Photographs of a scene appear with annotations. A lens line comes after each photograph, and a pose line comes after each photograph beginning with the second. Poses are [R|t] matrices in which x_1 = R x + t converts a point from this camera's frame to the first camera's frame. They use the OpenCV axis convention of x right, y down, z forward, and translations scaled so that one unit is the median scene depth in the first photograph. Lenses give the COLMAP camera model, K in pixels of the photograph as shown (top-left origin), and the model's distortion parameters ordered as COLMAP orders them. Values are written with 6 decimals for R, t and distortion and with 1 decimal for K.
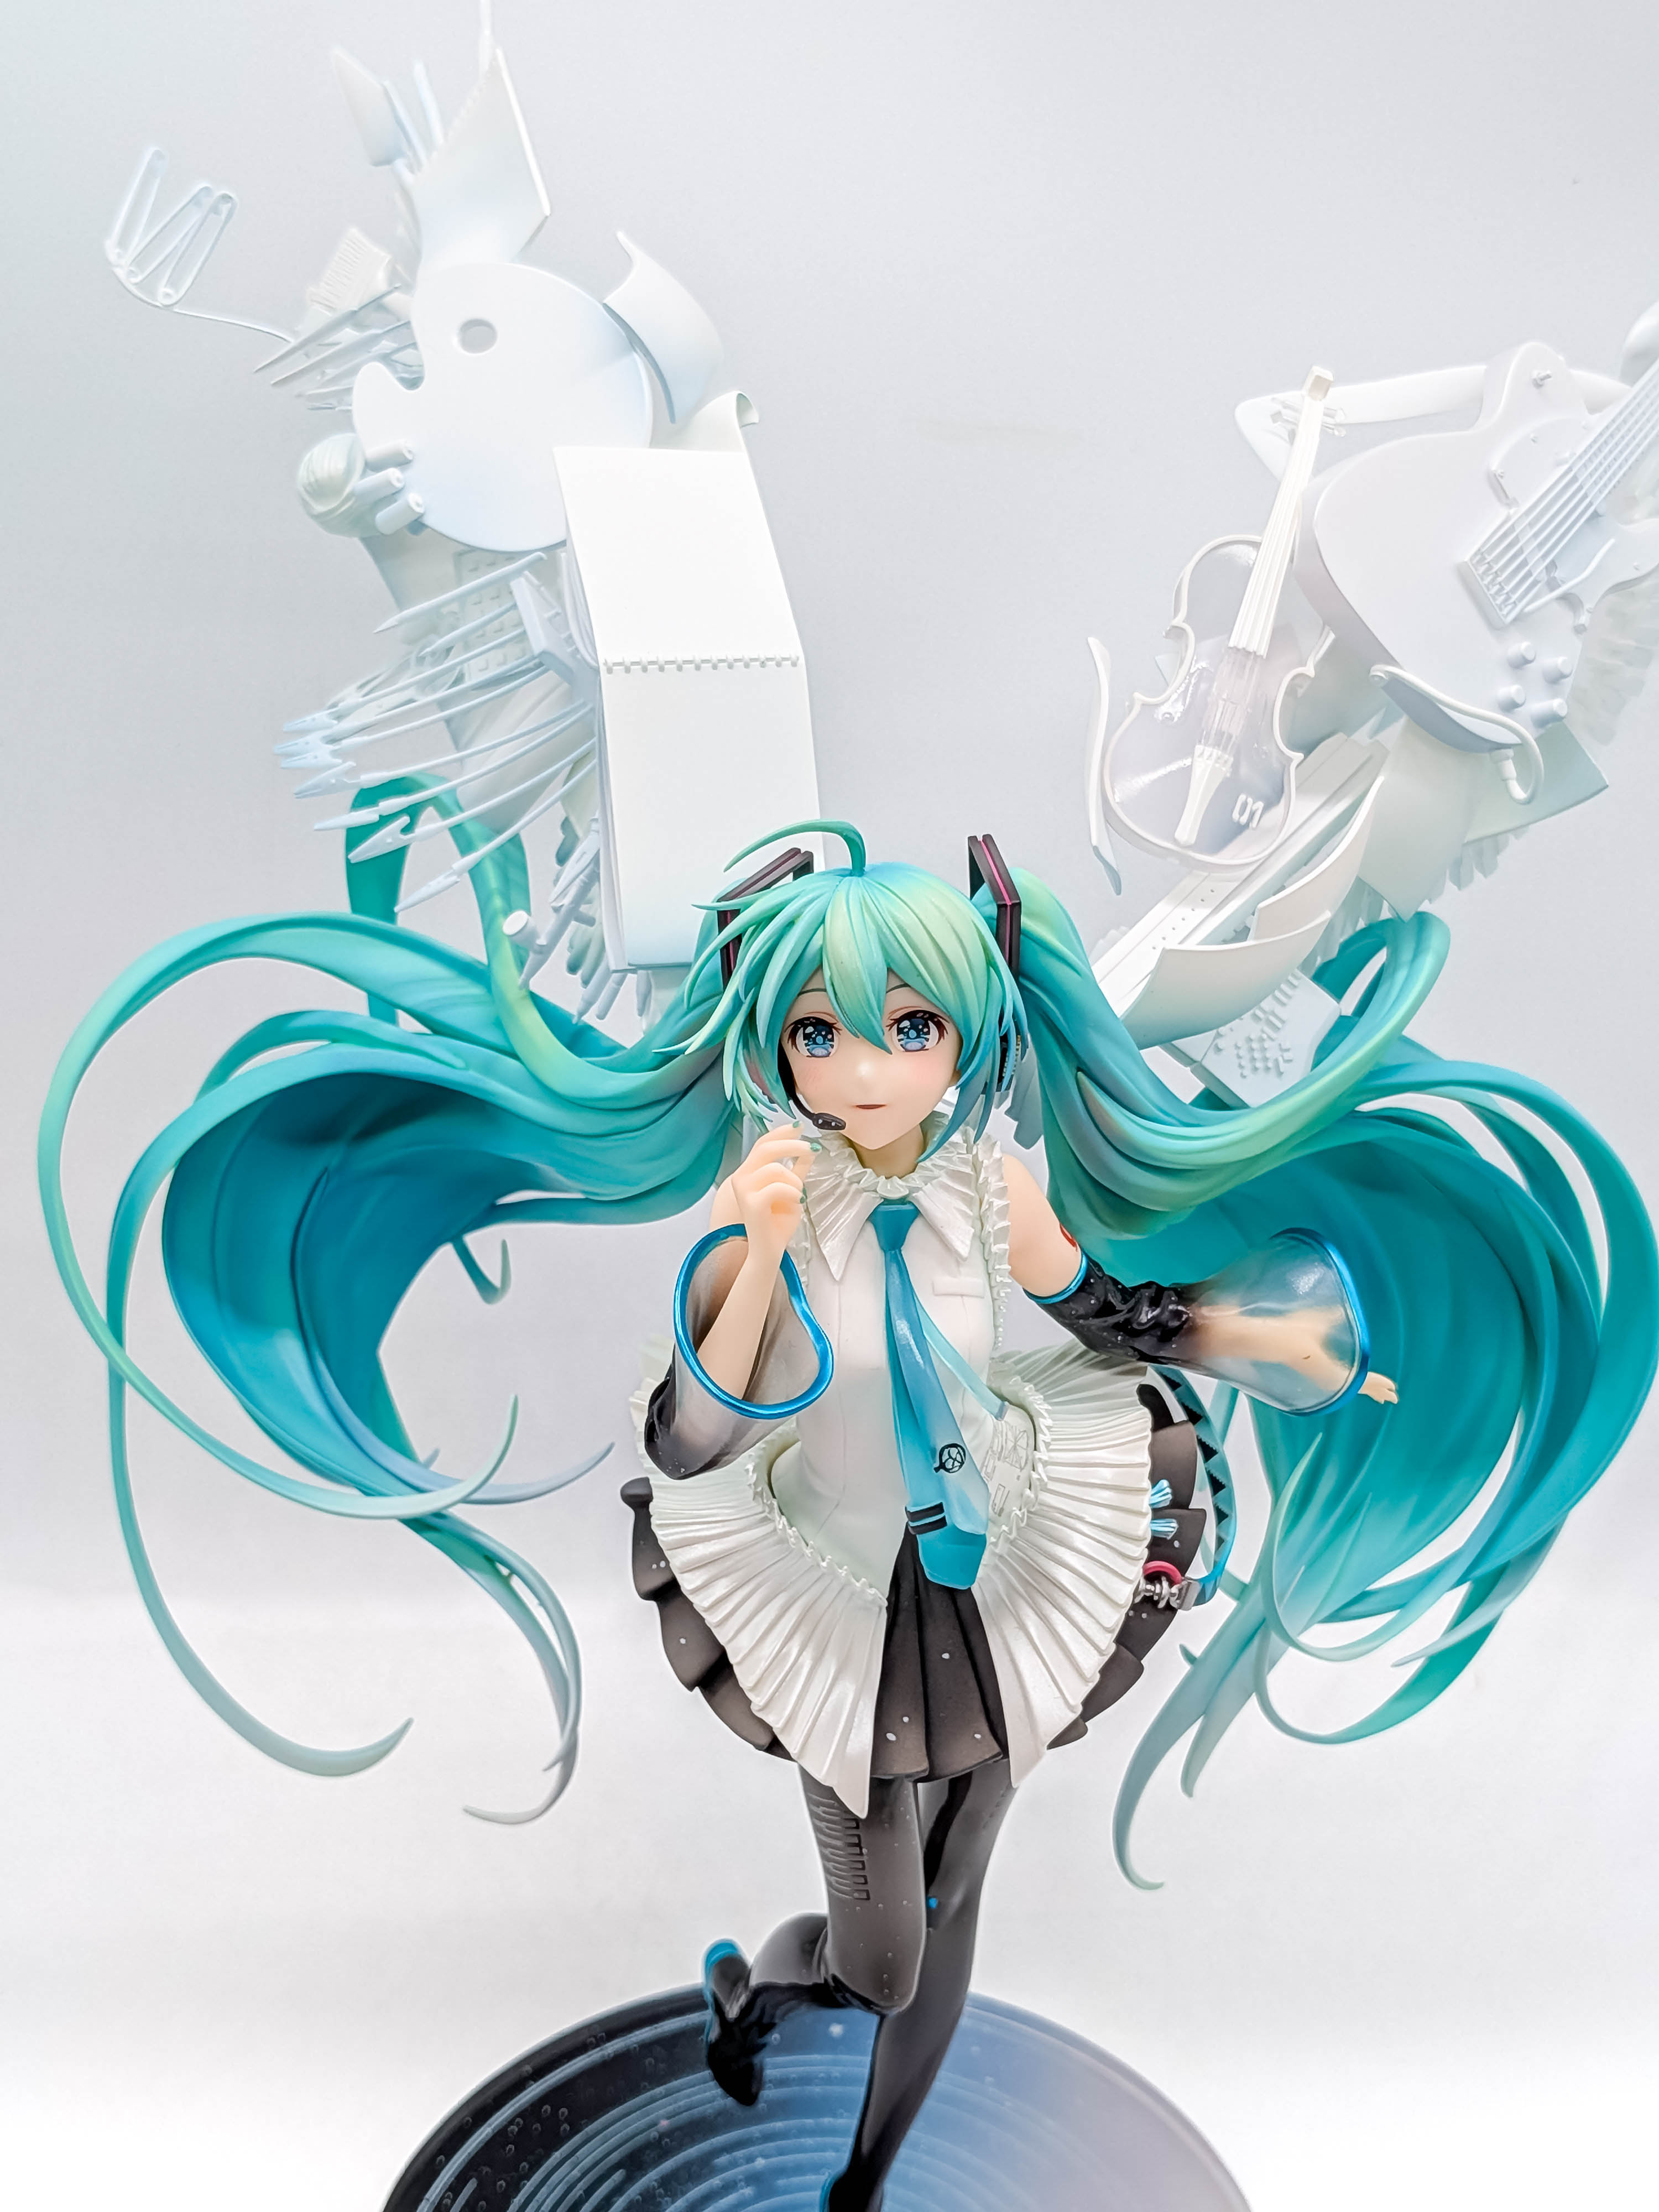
lens RADIAL K [[3262.3, 0, 850.3], [0, 3262.3, 1073.6], [0, 0, 1]] dist [0.090894, 0.000000]
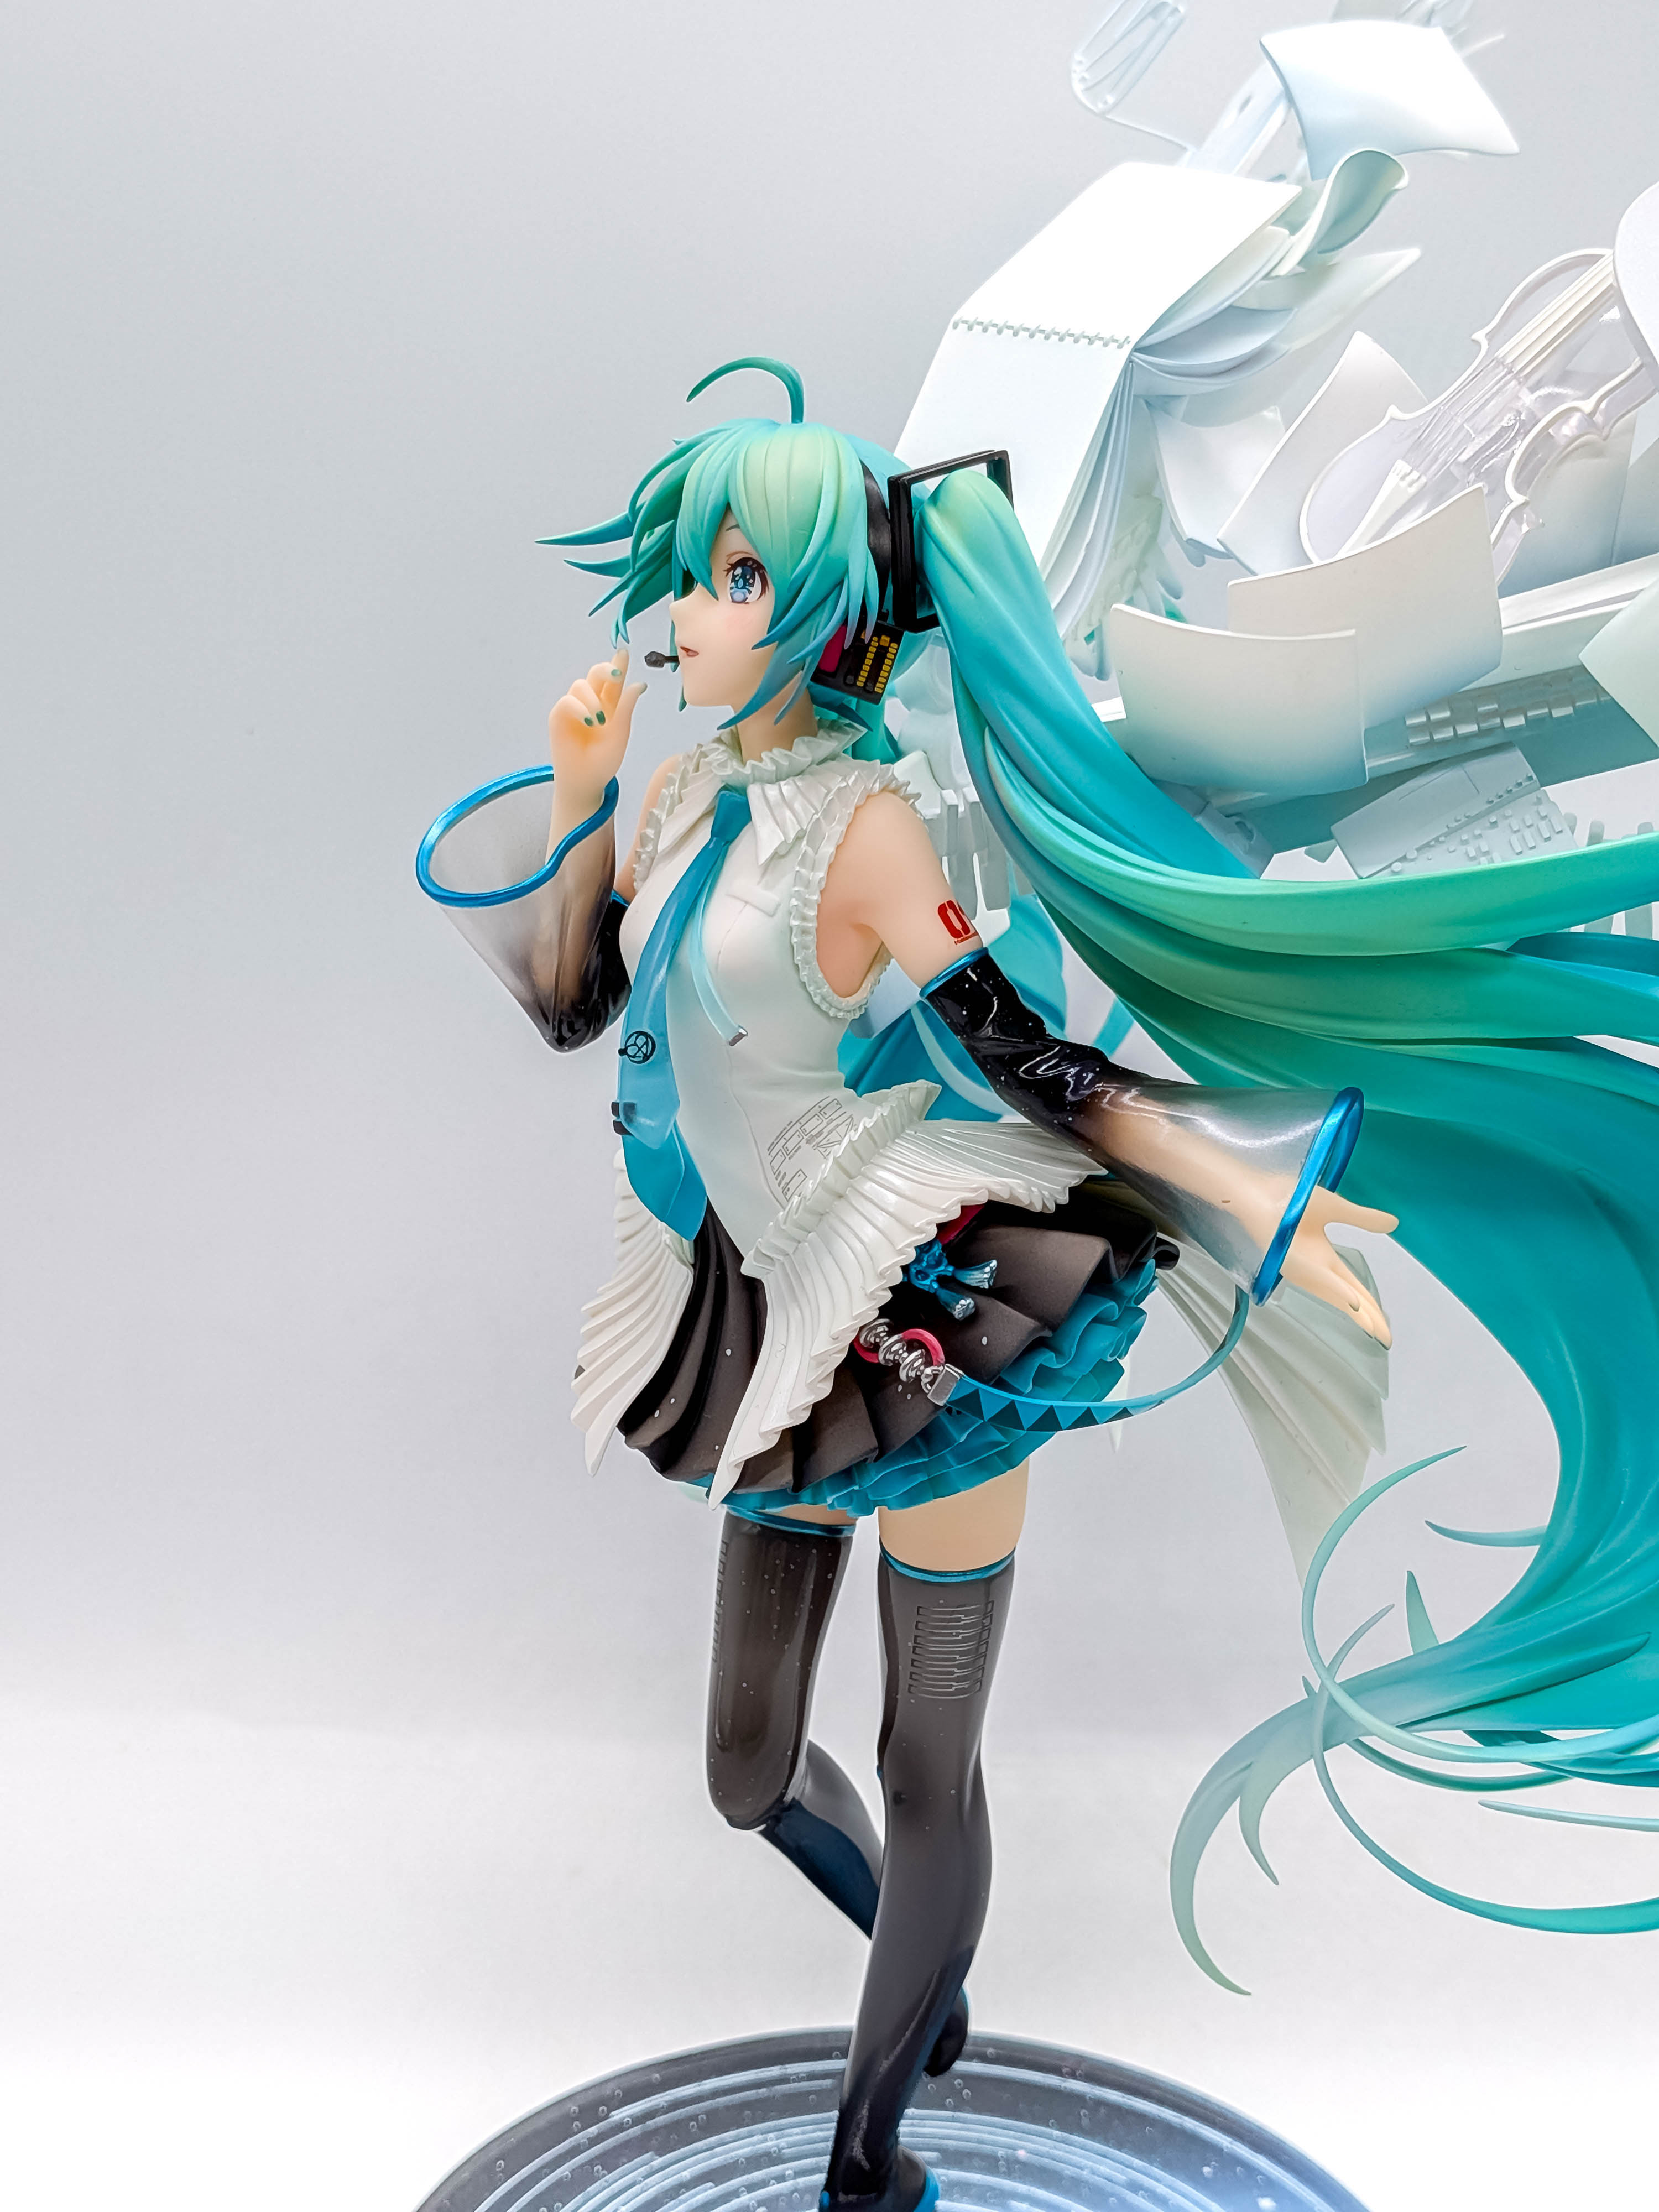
lens RADIAL K [[3262.3, 0, 868.2], [0, 3262.3, 1162.0], [0, 0, 1]] dist [0.090894, 0.000000]
pose [[0.571244, 0.236059, -0.786102, 0.717550], [-0.378362, 0.925653, 0.003017, 0.109382], [0.728370, 0.295708, 0.618089, 0.447753]]
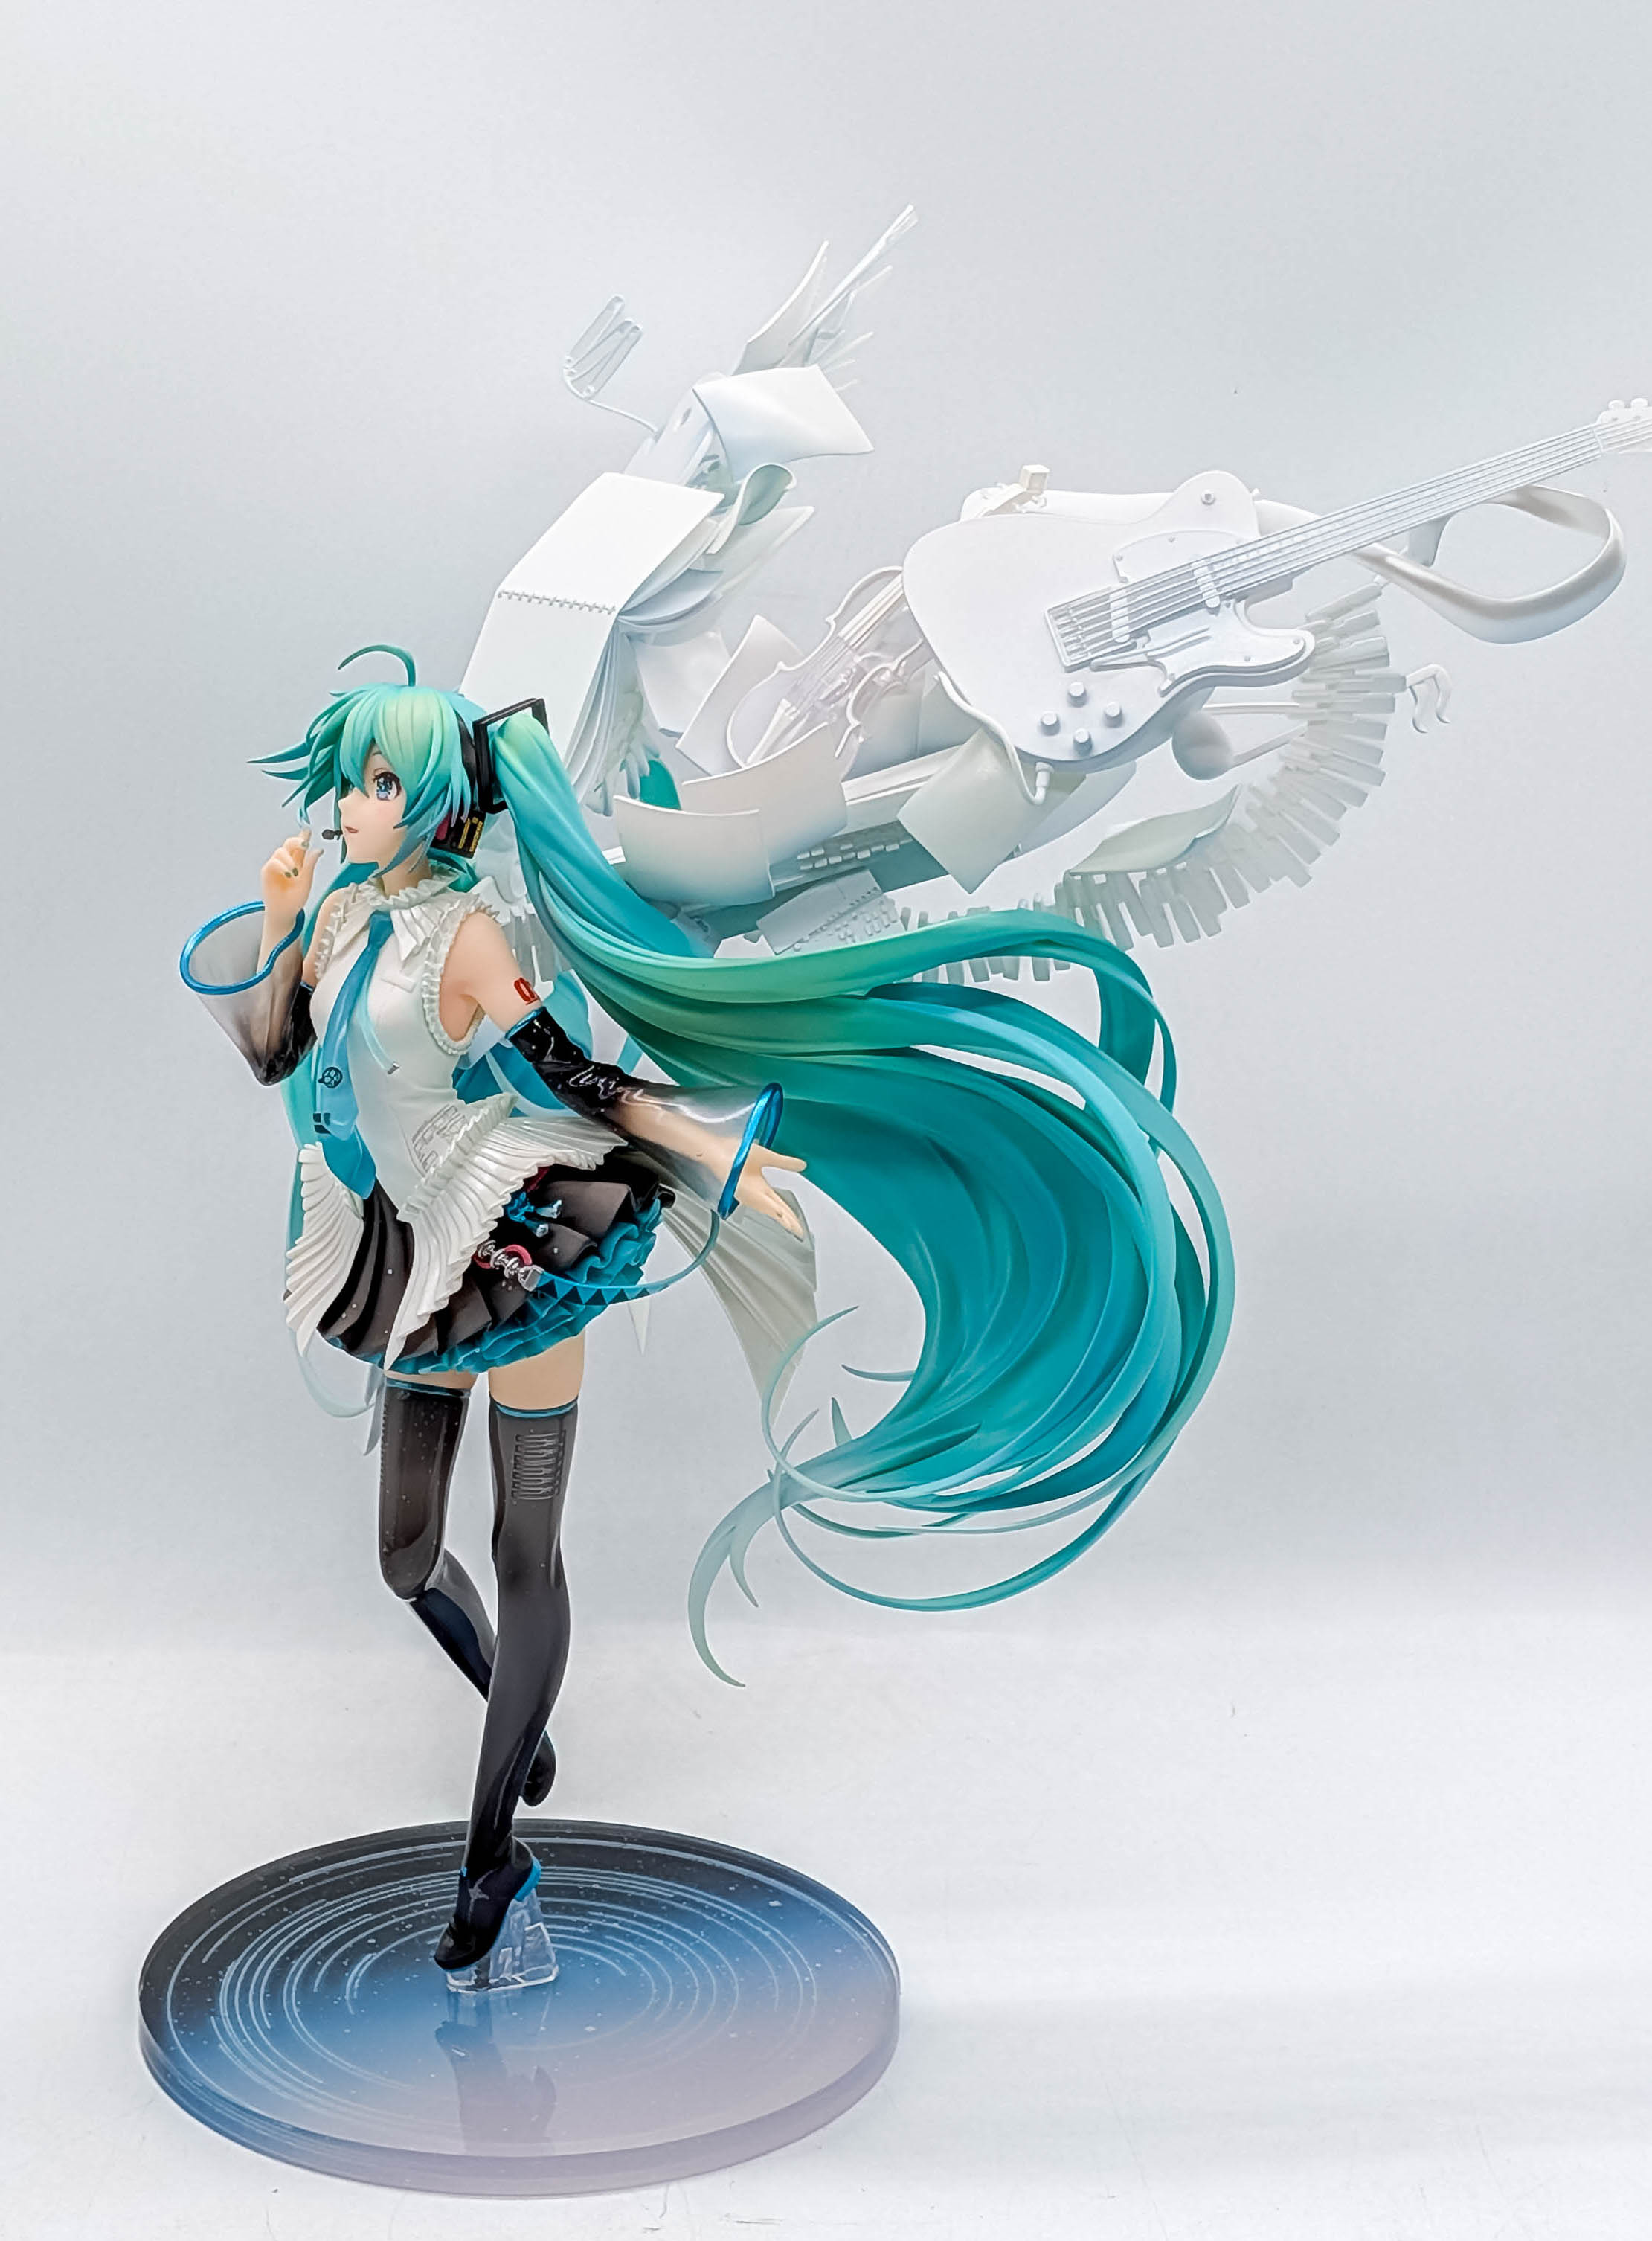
lens RADIAL K [[4289.7, 0, 625.8], [0, 4289.7, 1097.0], [0, 0, 1]] dist [0.198899, 0.000000]
pose [[0.637442, 0.178750, -0.749477, 1.408564], [-0.334984, 0.940269, -0.060656, 0.179914], [0.693868, 0.289728, 0.659246, -0.153782]]
